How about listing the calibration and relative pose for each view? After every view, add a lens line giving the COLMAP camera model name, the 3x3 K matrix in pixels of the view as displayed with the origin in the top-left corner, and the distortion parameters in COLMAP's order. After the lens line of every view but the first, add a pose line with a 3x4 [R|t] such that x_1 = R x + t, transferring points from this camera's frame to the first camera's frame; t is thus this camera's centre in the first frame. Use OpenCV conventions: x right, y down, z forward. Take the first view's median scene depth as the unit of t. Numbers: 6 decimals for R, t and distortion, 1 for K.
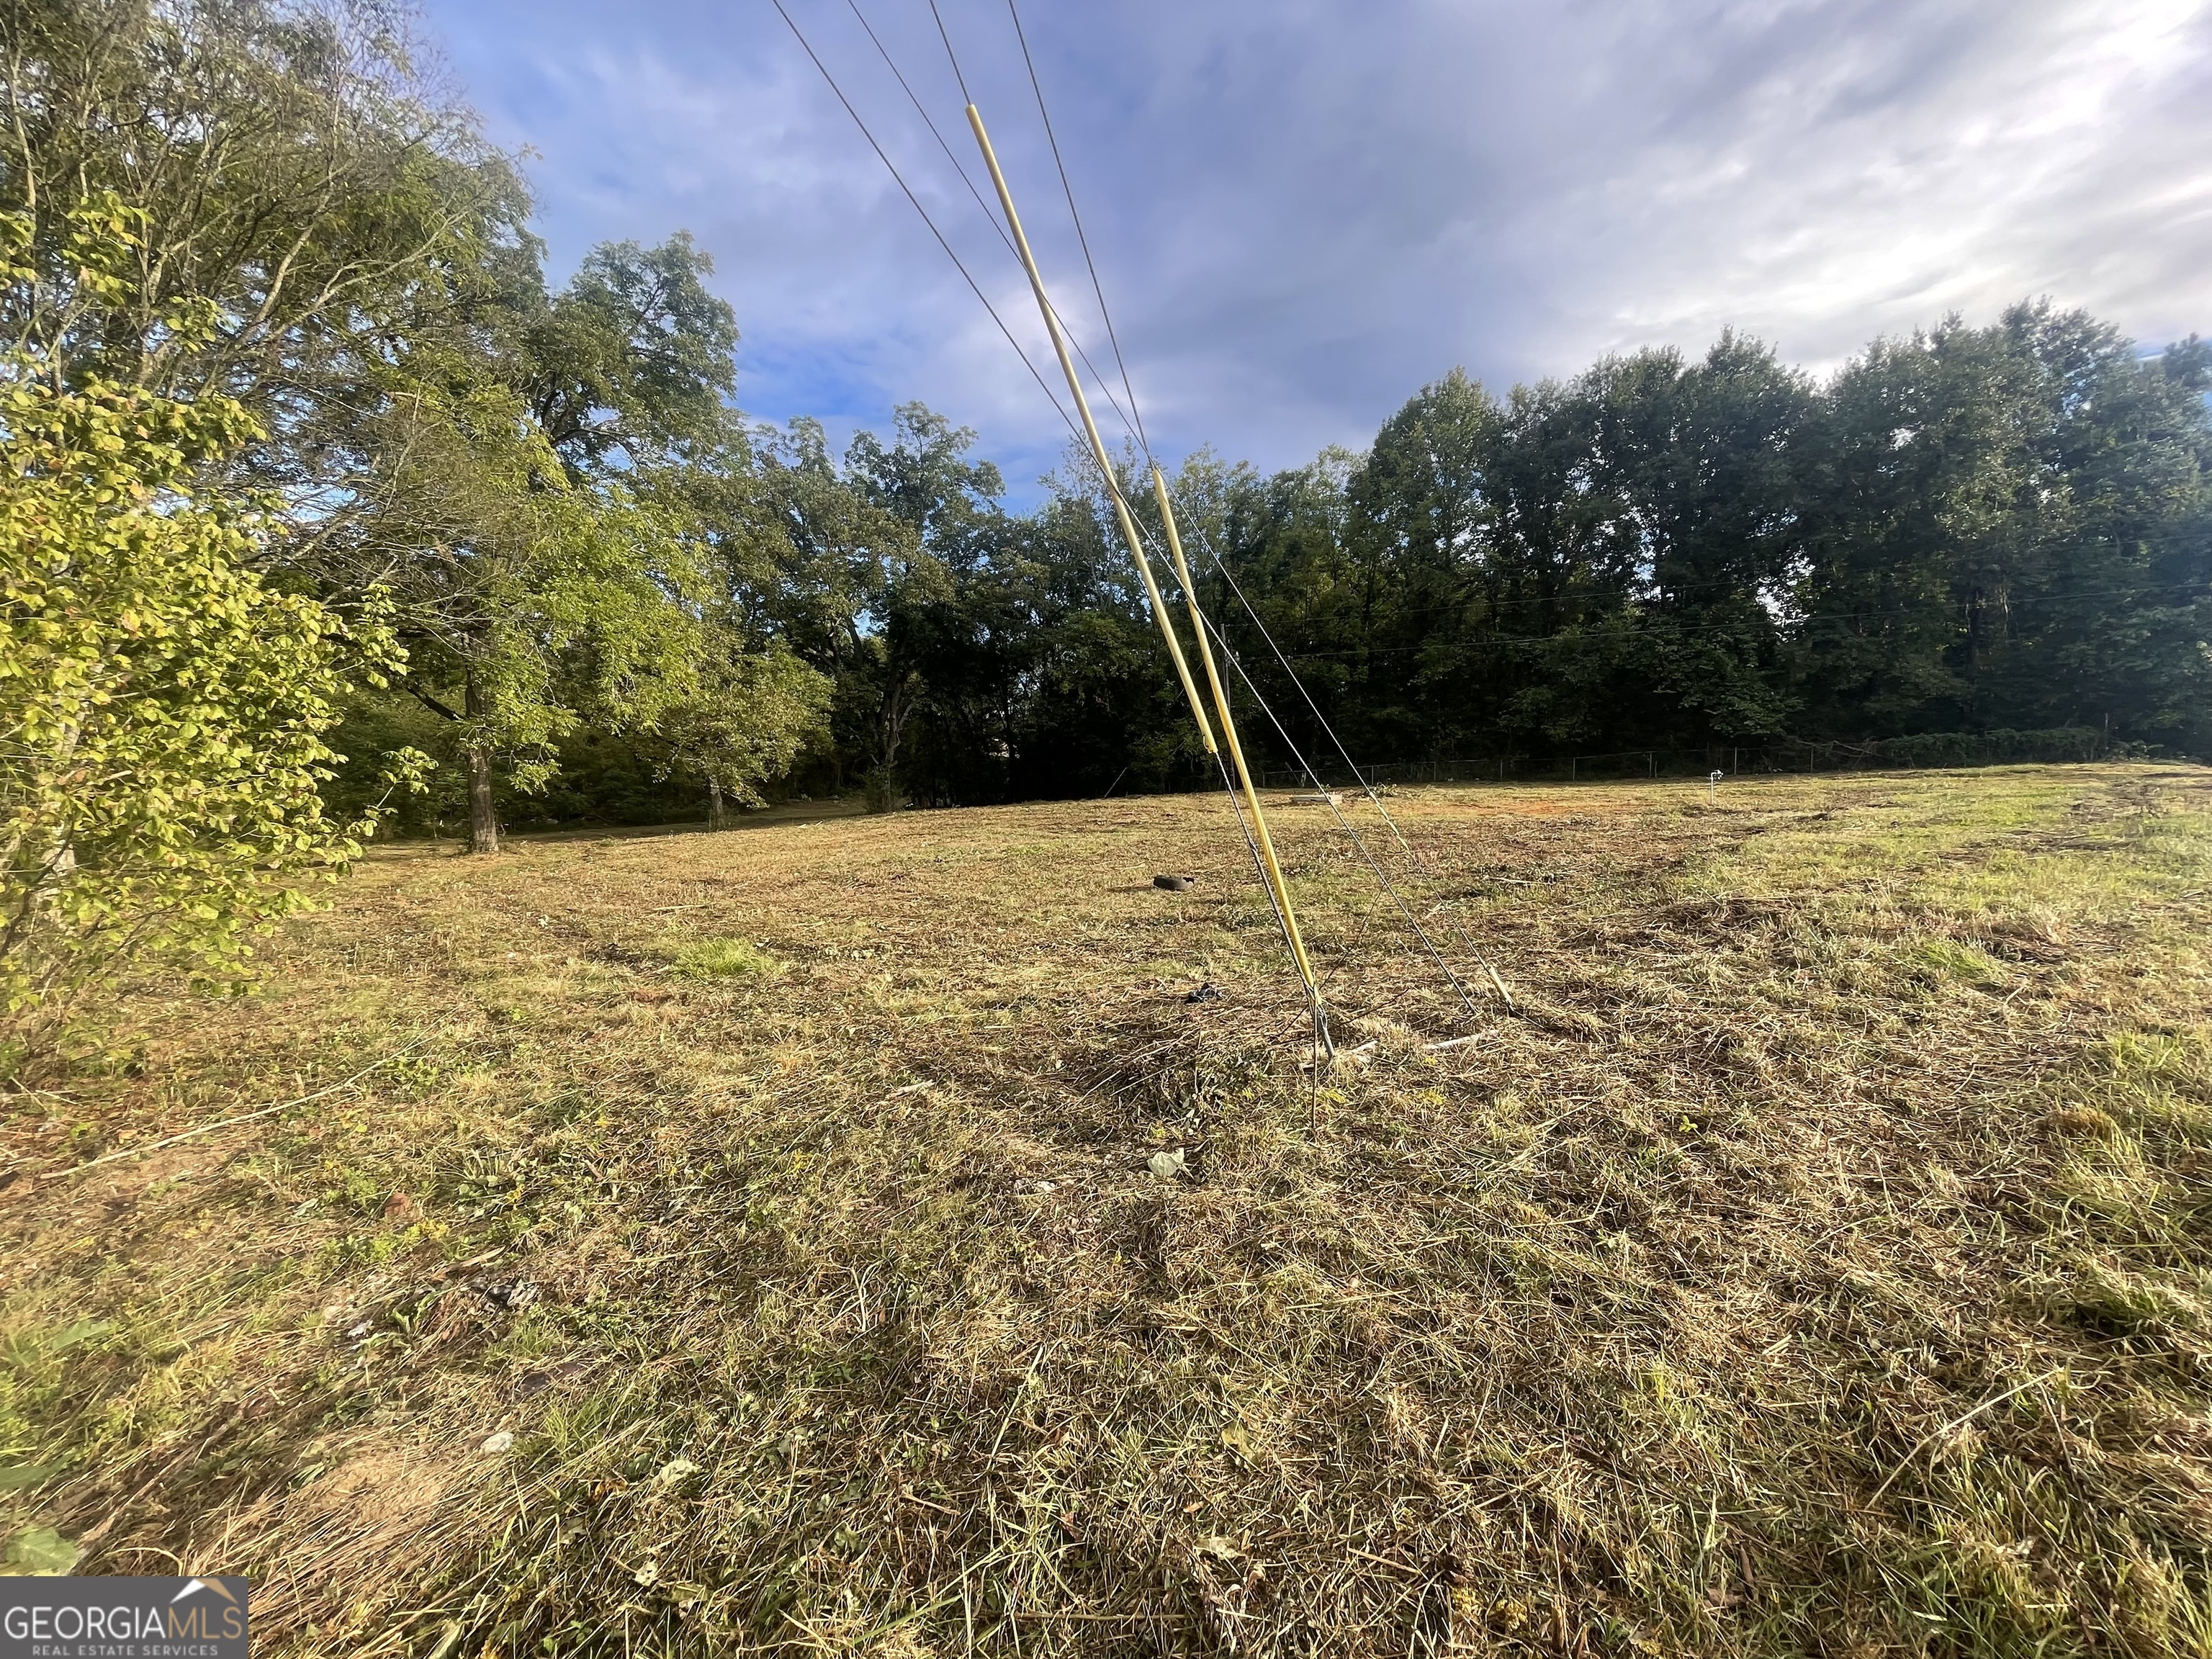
lens RADIAL K [[887.4, 0, 1121.2], [0, 887.4, 822.7], [0, 0, 1]] dist [-0.003804, 0.000507]
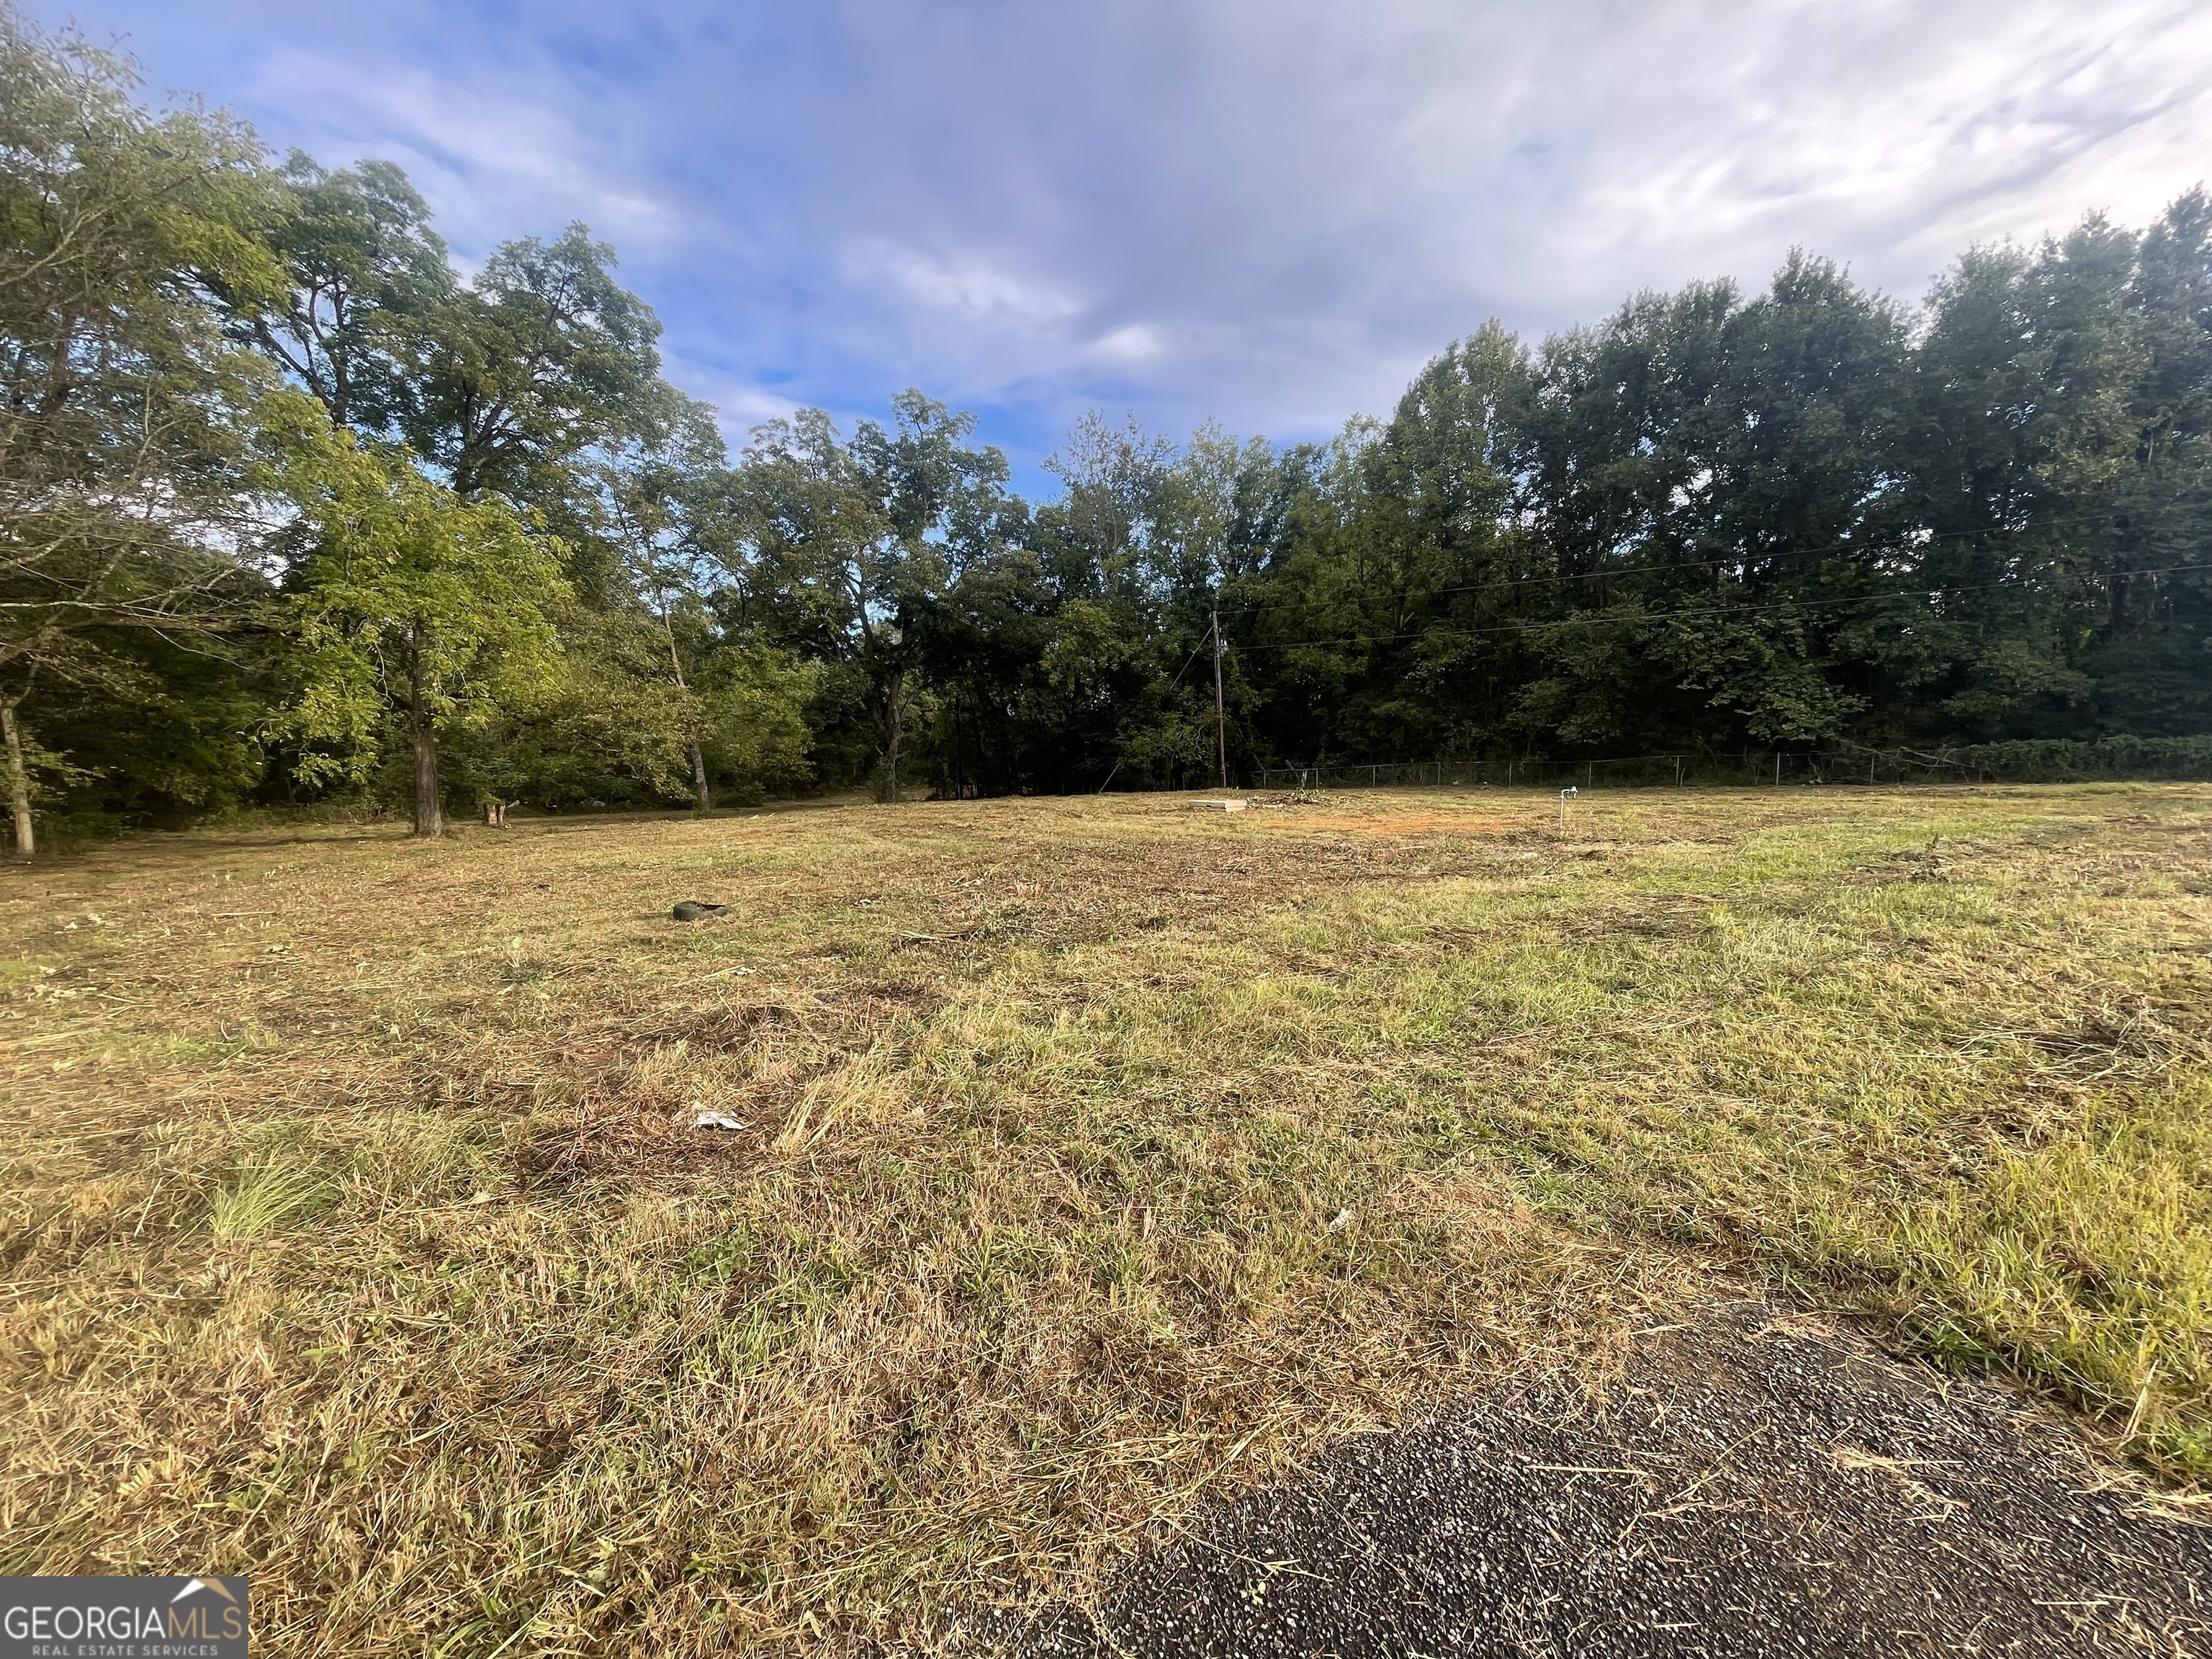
lens RADIAL K [[887.4, 0, 1097.8], [0, 887.4, 833.1], [0, 0, 1]] dist [-0.003804, 0.000507]
pose [[0.987136, 0.029482, -0.157138, 0.157457], [-0.025821, 0.999347, 0.025288, -0.011146], [0.157781, -0.020905, 0.987253, 0.052529]]
